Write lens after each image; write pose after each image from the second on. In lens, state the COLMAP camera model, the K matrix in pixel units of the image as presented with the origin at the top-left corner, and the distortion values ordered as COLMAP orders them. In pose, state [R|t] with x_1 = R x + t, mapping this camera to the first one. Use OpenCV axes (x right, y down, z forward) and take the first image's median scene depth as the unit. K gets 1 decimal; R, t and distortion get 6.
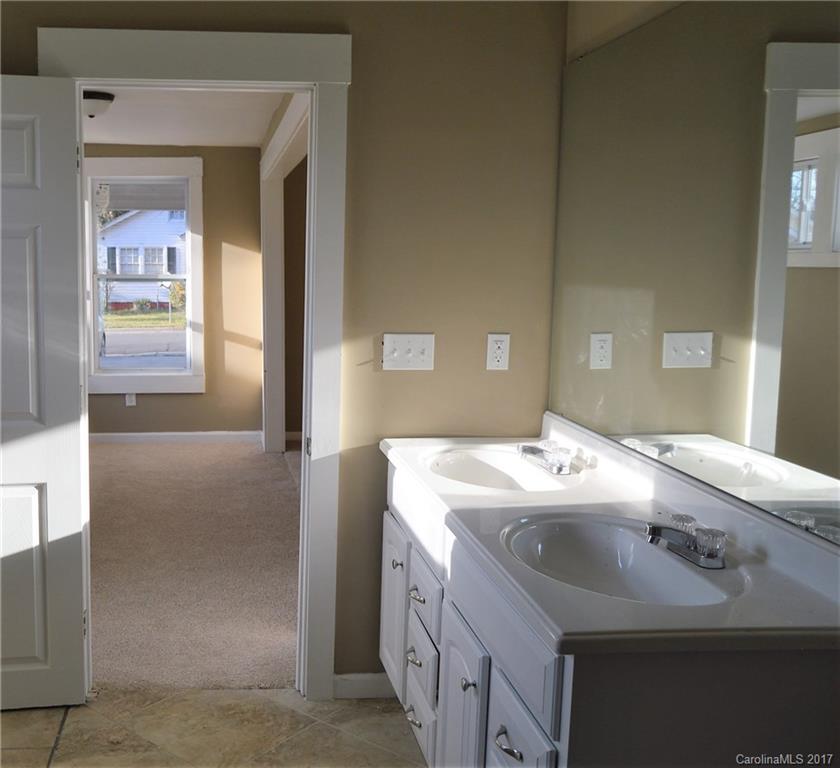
lens RADIAL K [[1561.9, 0, 420.0], [0, 1561.9, 383.5], [0, 0, 1]] dist [-0.082716, 0.000000]
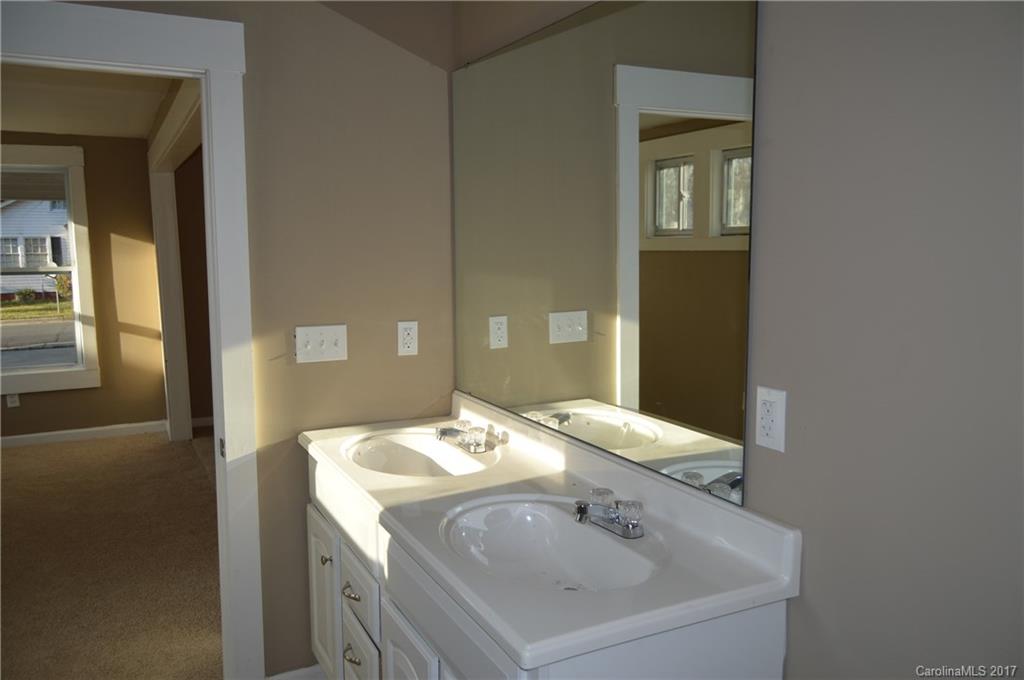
lens RADIAL K [[799.8, 0, 558.8], [0, 799.8, 341.4], [0, 0, 1]] dist [-0.023088, 0.009912]
pose [[0.931462, -0.051353, 0.360197, -0.050496], [0.028530, 0.997250, 0.068400, -0.052658], [-0.362719, -0.053435, 0.930365, 0.456770]]
